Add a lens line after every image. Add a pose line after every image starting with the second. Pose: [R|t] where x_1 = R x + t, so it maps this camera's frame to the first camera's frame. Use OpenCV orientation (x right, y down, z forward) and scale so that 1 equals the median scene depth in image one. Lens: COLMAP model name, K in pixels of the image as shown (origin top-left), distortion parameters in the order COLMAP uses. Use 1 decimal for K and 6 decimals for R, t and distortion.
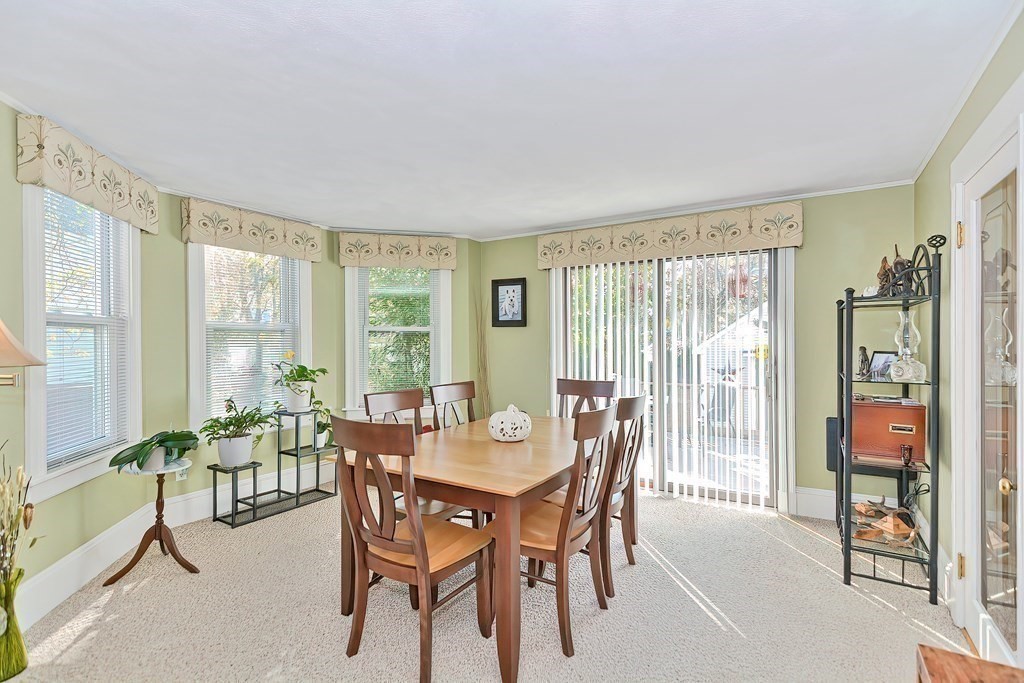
lens RADIAL K [[488.2, 0, 512.2], [0, 488.2, 345.6], [0, 0, 1]] dist [0.005830, -0.001834]
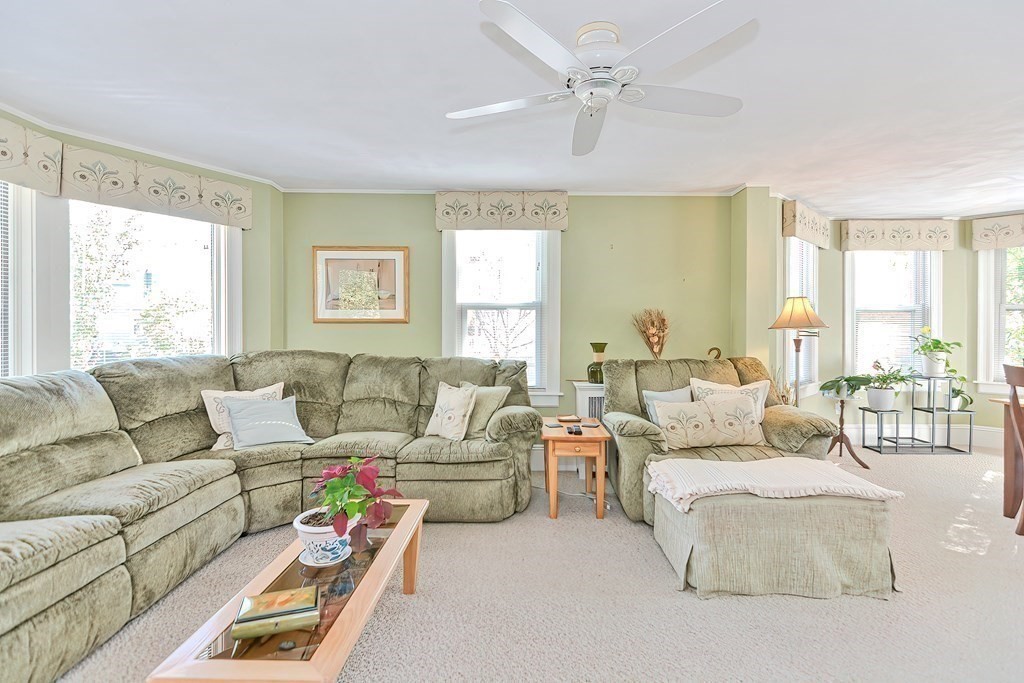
lens RADIAL K [[491.2, 0, 521.2], [0, 491.2, 331.5], [0, 0, 1]] dist [0.003713, -0.001008]
pose [[0.530605, 0.009606, -0.847564, 0.054298], [-0.007499, 0.999950, 0.006639, 0.021568], [0.847586, 0.002833, 0.530651, -0.507217]]
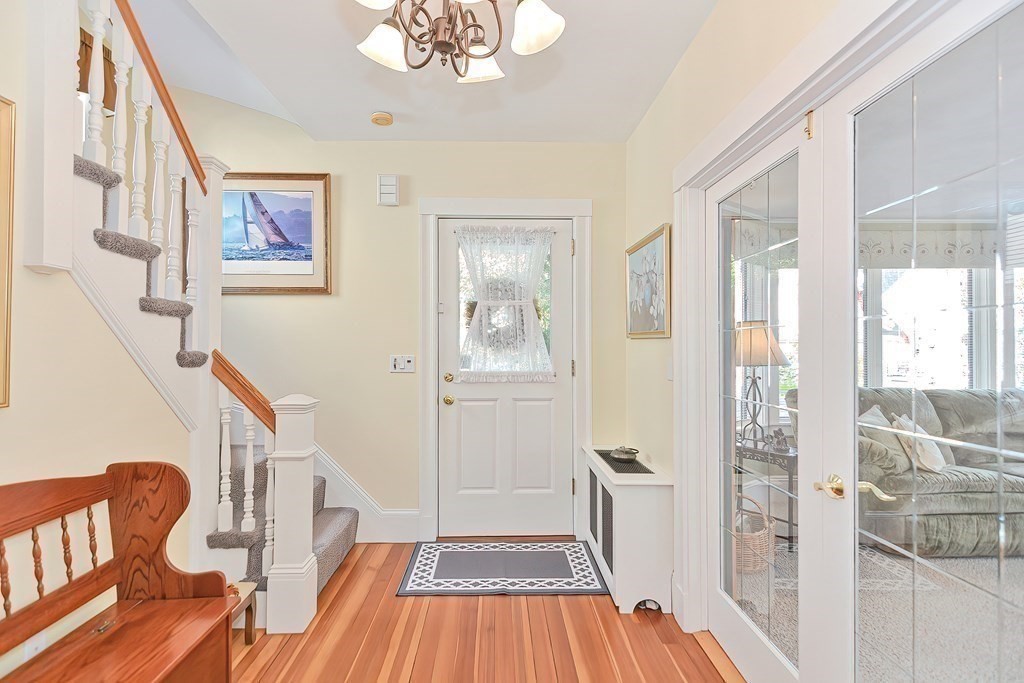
lens RADIAL K [[502.5, 0, 511.9], [0, 502.5, 342.9], [0, 0, 1]] dist [0.008238, -0.001267]
pose [[-0.843693, -0.001469, -0.536824, 0.525879], [0.000446, 0.999994, -0.003437, -0.002037], [0.536826, -0.003139, -0.843687, -0.360571]]
